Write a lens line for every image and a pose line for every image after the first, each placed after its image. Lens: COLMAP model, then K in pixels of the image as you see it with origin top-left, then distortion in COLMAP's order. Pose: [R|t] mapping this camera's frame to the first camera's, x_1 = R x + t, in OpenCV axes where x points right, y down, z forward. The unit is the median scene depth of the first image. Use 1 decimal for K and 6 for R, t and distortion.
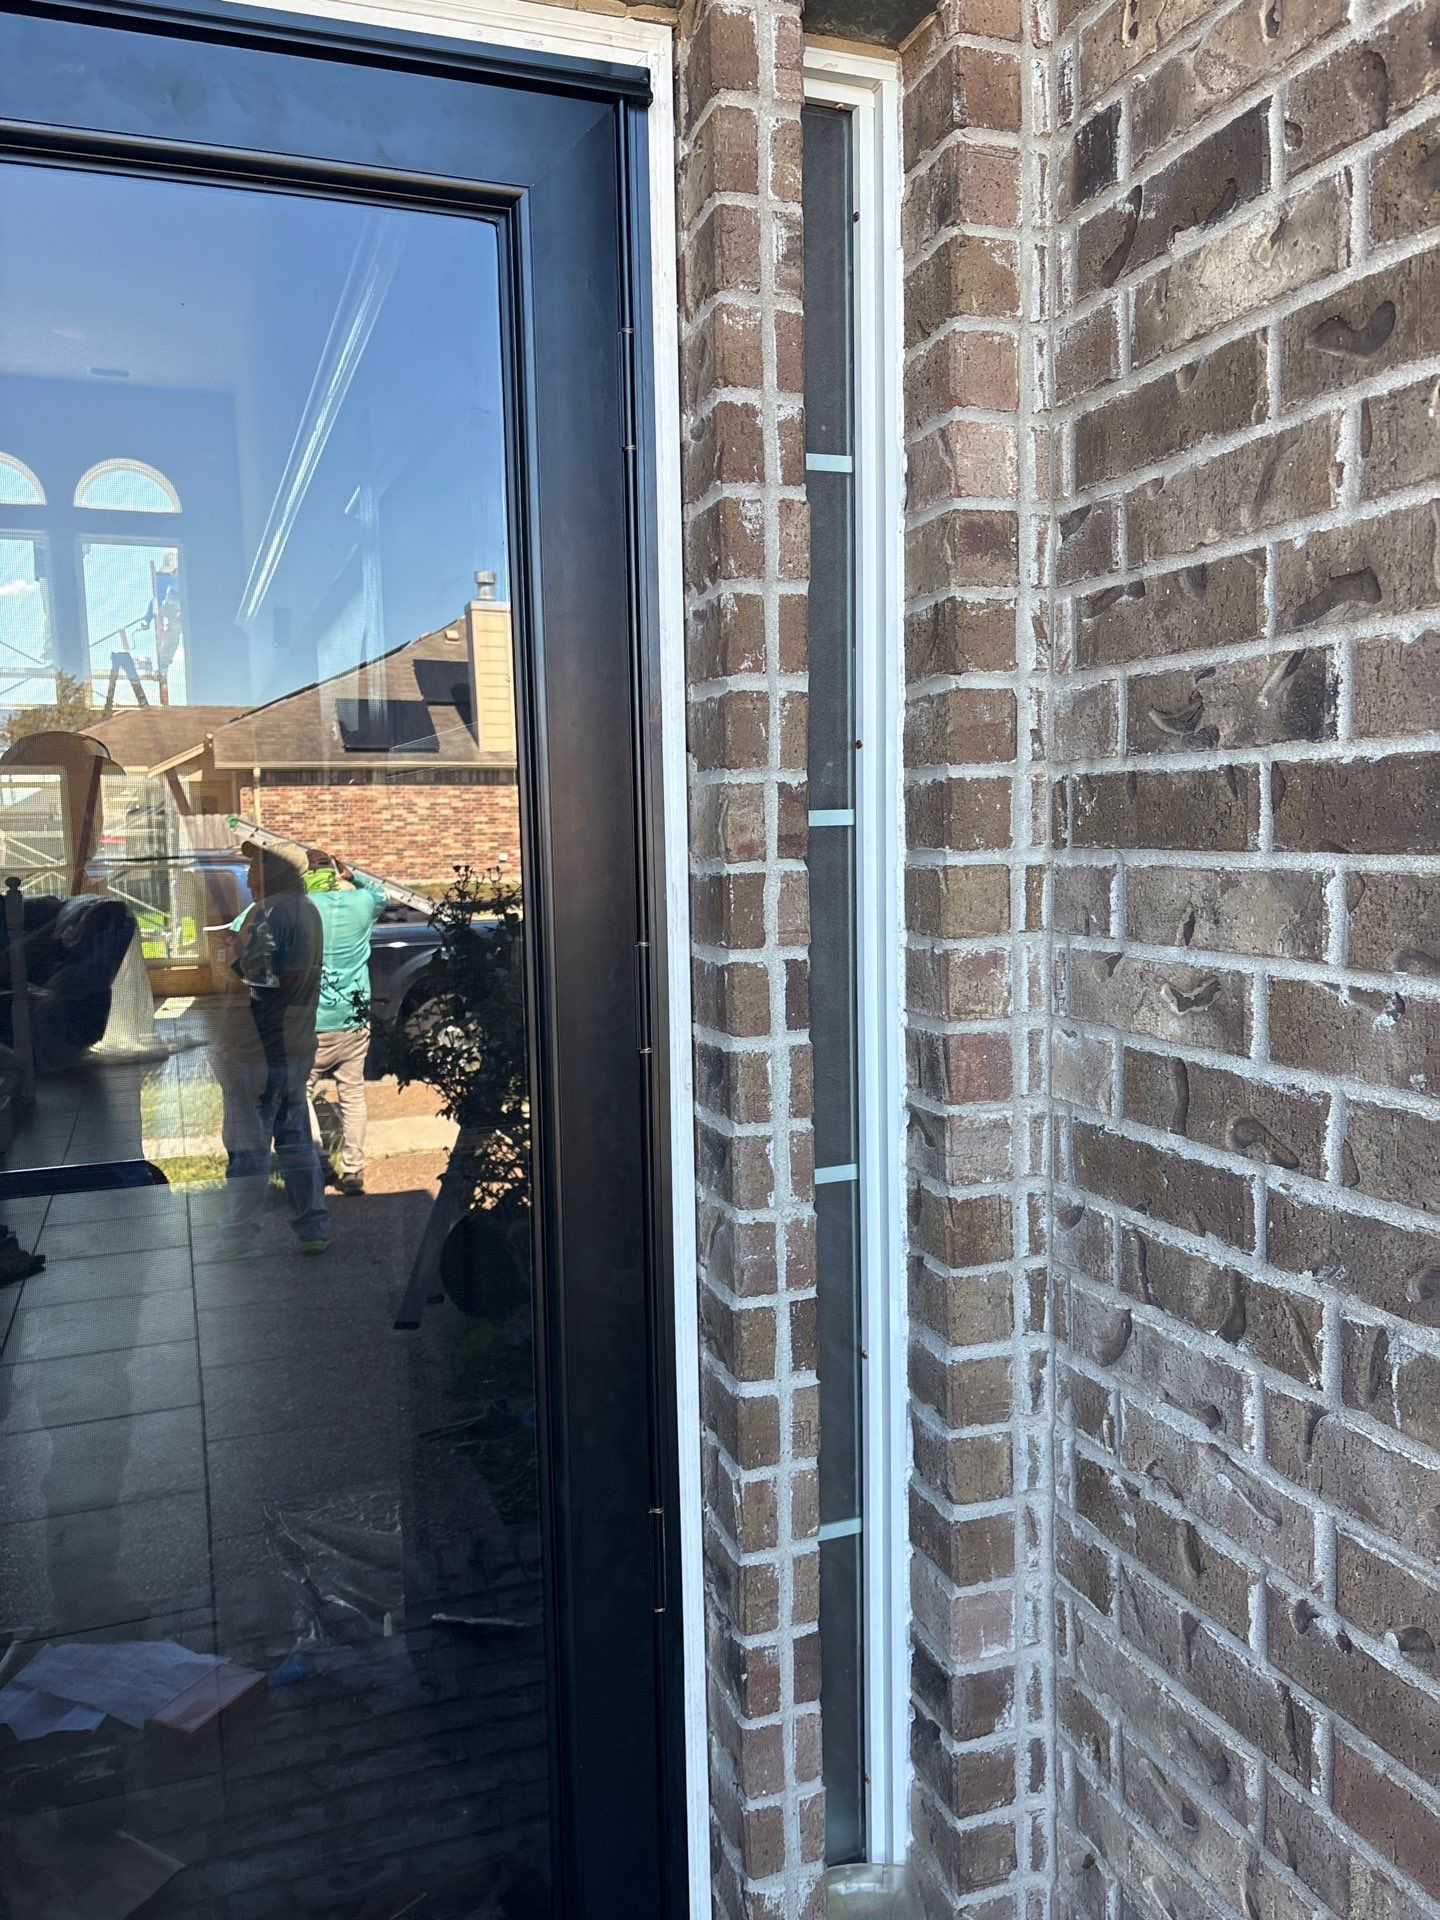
lens RADIAL K [[1482.2, 0, 716.5], [0, 1482.2, 990.8], [0, 0, 1]] dist [0.044006, -0.049139]
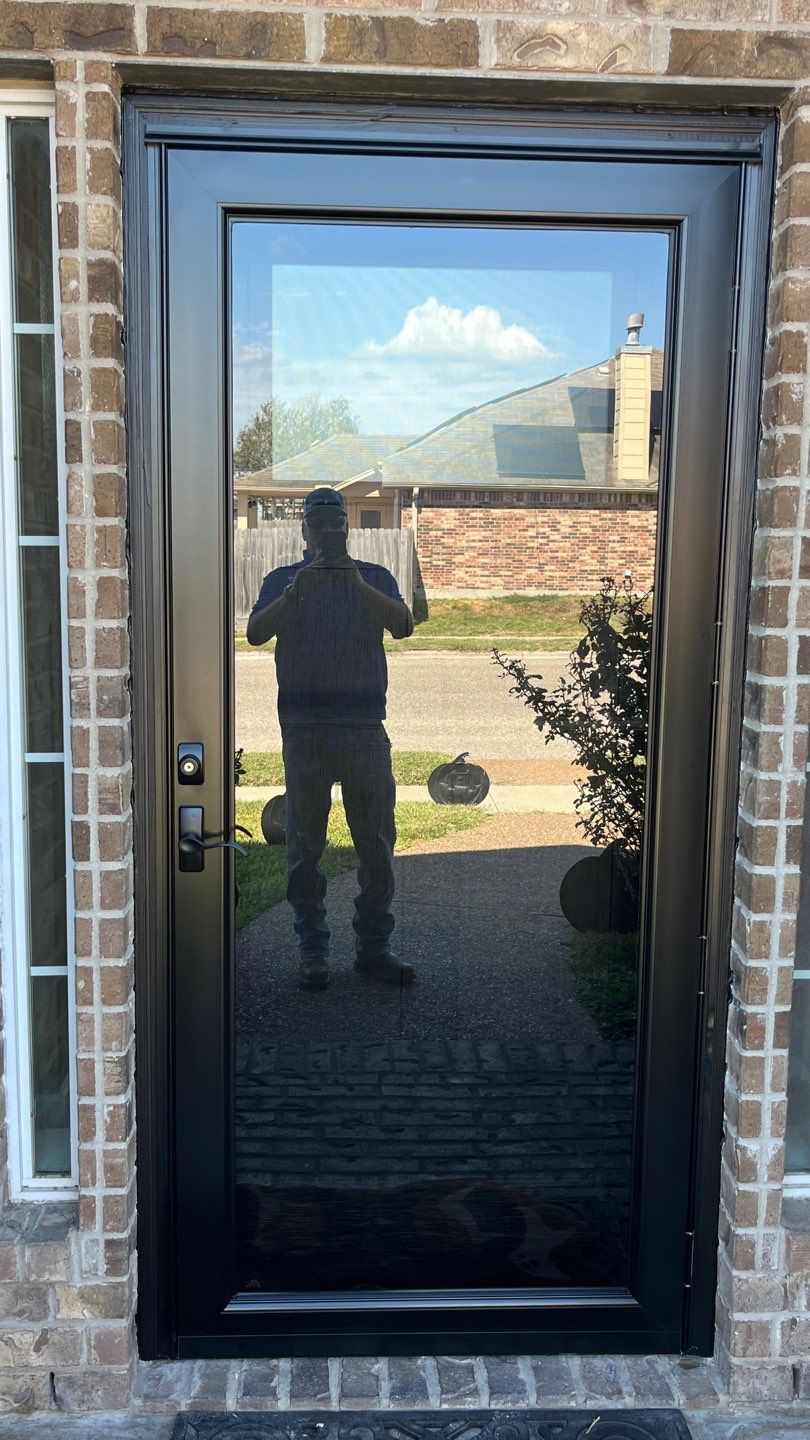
lens RADIAL K [[1349.2, 0, 389.5], [0, 1349.2, 738.3], [0, 0, 1]] dist [0.021429, 0.000000]
pose [[0.948432, 0.077978, -0.307238, 0.089474], [-0.068119, 0.996763, 0.042700, 0.067828], [0.309574, -0.019569, 0.950674, -0.721398]]
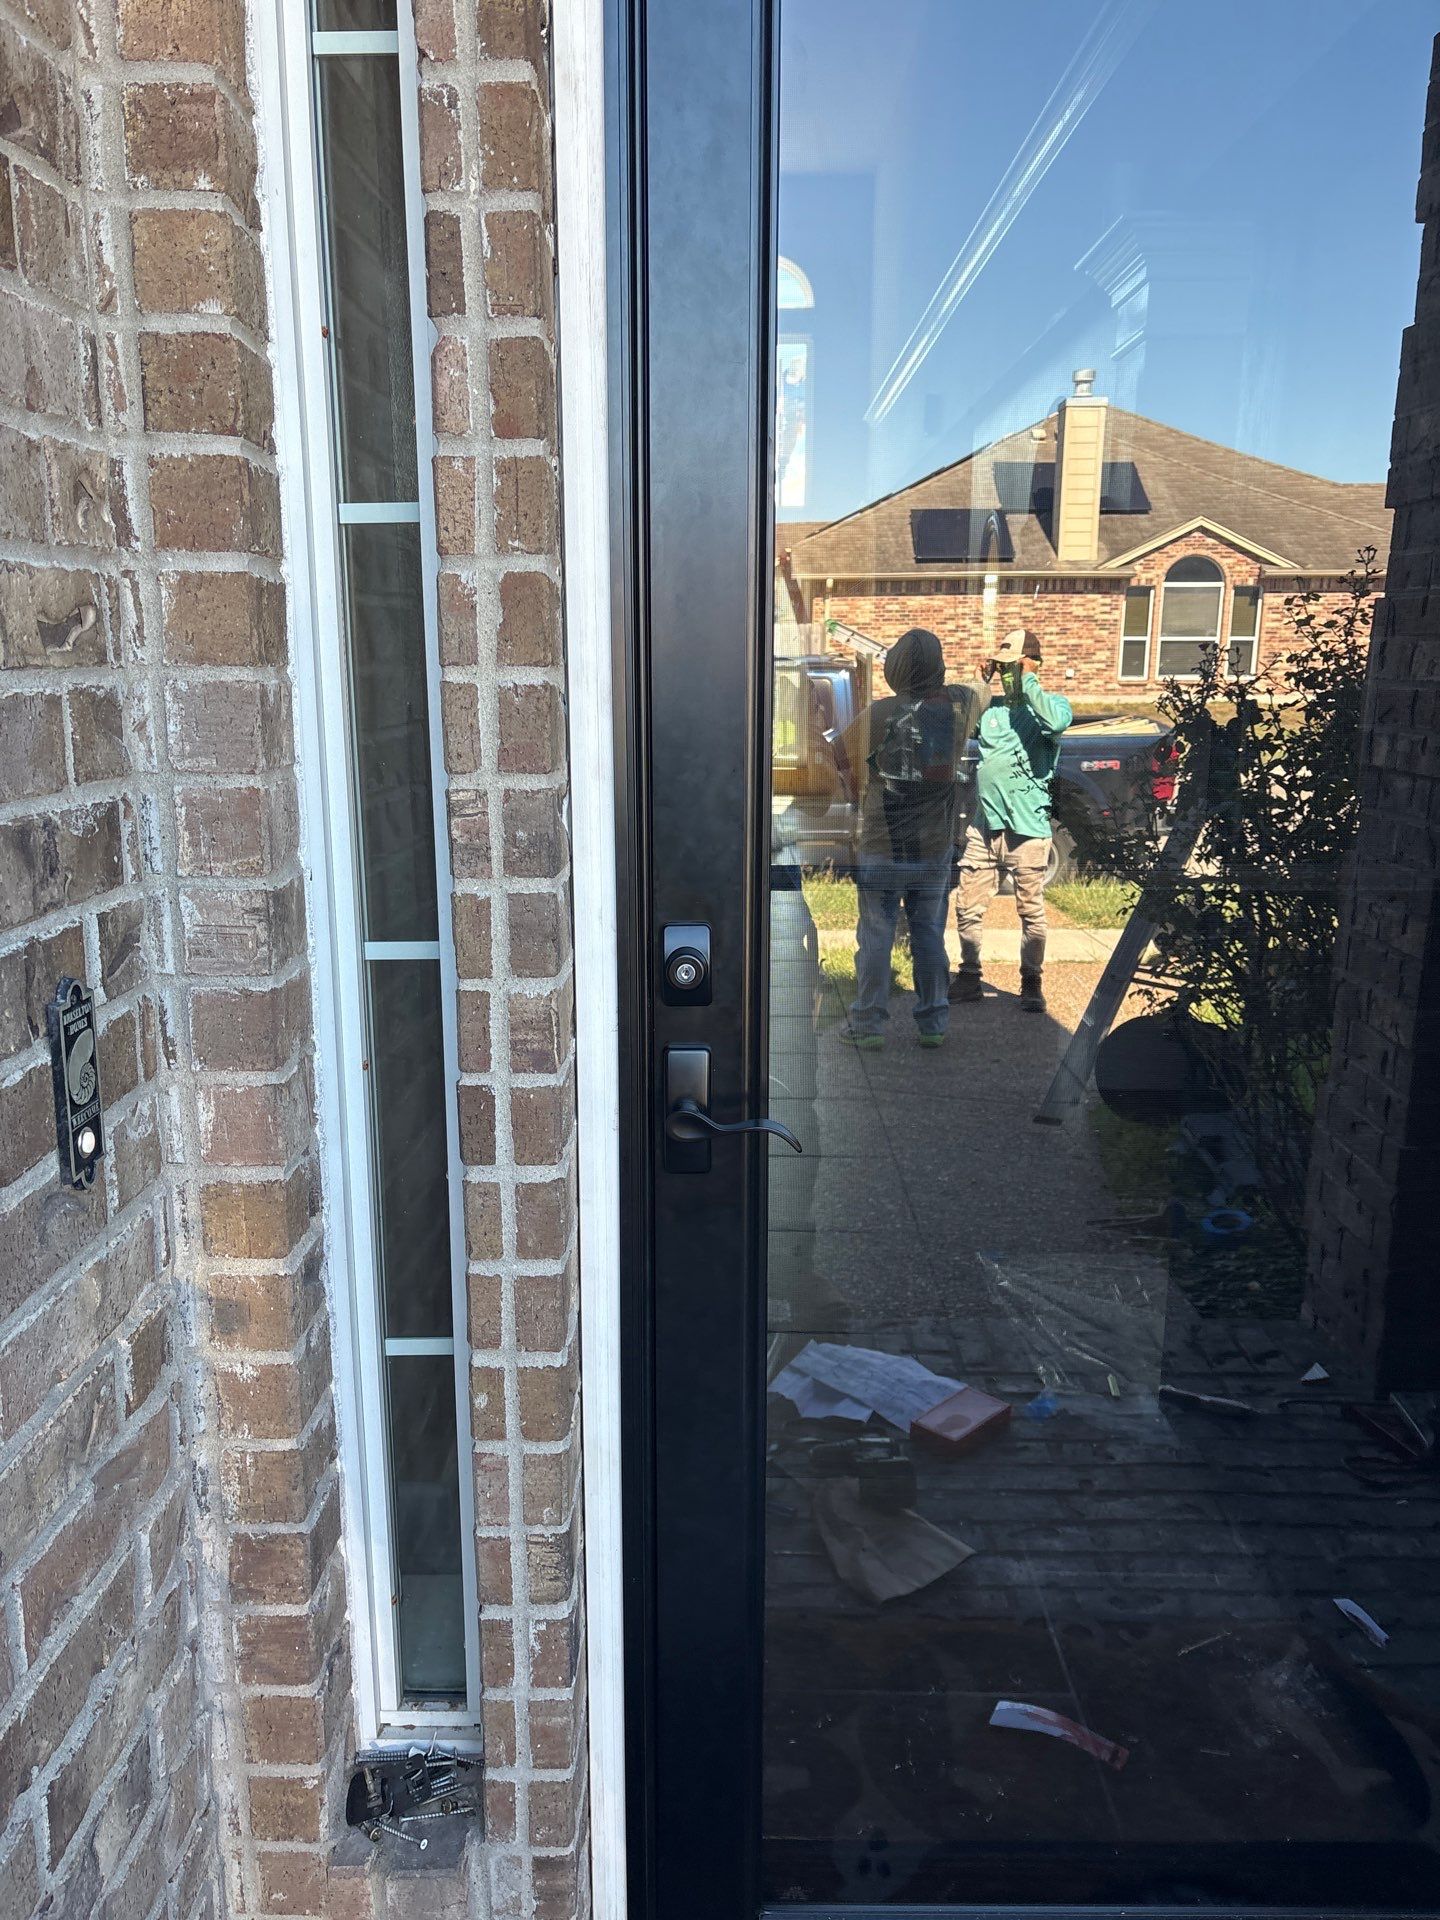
lens RADIAL K [[1482.2, 0, 703.9], [0, 1482.2, 989.3], [0, 0, 1]] dist [0.044006, -0.049139]
pose [[0.928498, 0.103496, -0.356624, -0.316732], [-0.059964, 0.989560, 0.131058, 0.081468], [0.366464, -0.100302, 0.925010, -0.058048]]
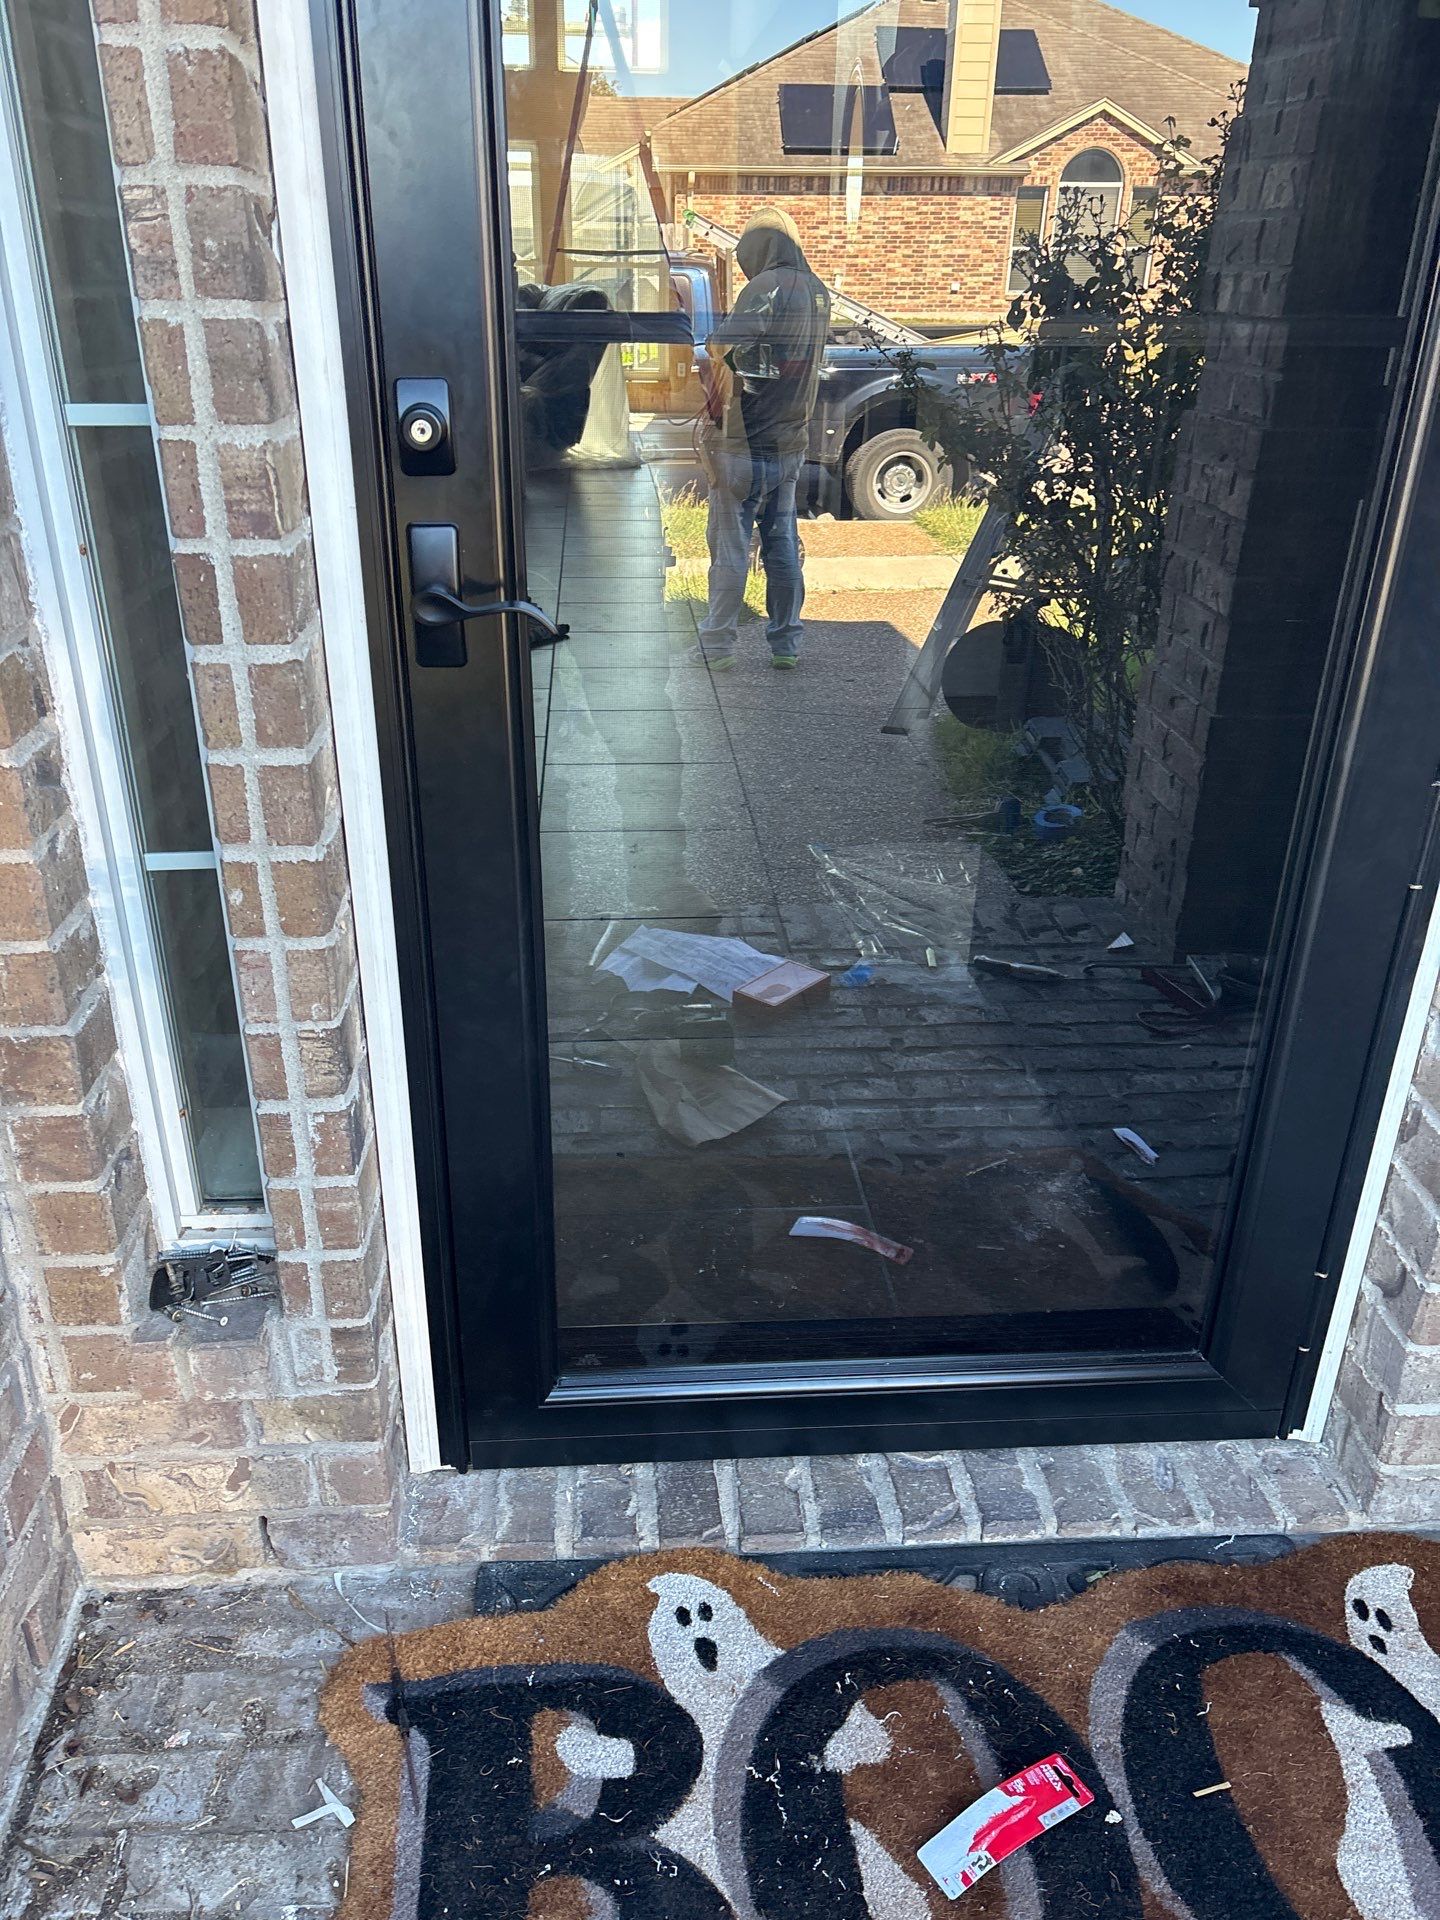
lens RADIAL K [[1482.2, 0, 705.1], [0, 1482.2, 994.4], [0, 0, 1]] dist [0.044006, -0.049139]
pose [[0.956692, 0.157486, -0.244825, -0.243863], [-0.063003, 0.933108, 0.354034, 0.178796], [0.284203, -0.323276, 0.902619, -0.036743]]
